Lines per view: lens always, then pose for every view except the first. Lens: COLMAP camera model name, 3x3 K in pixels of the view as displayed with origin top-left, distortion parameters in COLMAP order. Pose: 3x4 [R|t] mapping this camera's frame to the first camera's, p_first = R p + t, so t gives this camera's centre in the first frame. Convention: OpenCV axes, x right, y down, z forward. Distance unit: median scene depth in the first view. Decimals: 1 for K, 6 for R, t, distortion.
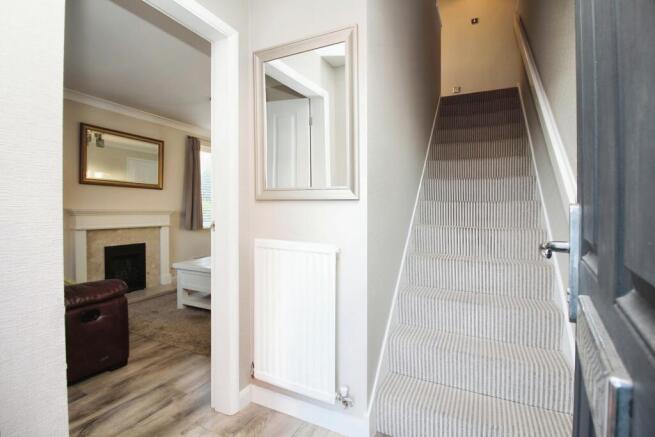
lens RADIAL K [[309.2, 0, 330.1], [0, 309.2, 207.6], [0, 0, 1]] dist [0.011147, -0.023727]
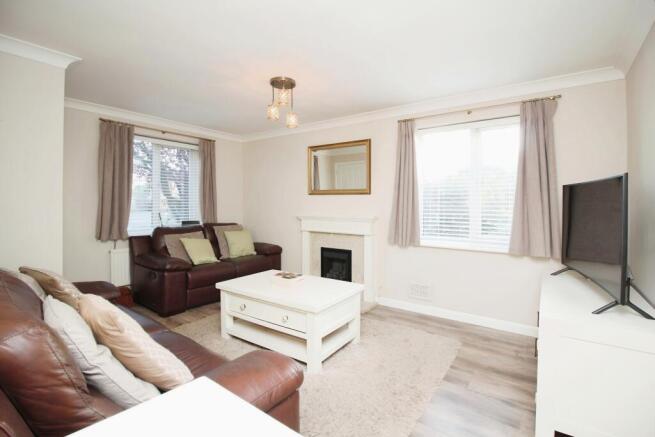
lens RADIAL K [[309.2, 0, 330.1], [0, 309.2, 207.6], [0, 0, 1]] dist [0.011147, -0.023727]
pose [[-0.163629, -0.001740, -0.986520, 0.363326], [0.002953, 0.999993, -0.002253, -0.017631], [0.986518, -0.003282, -0.163623, 1.058656]]
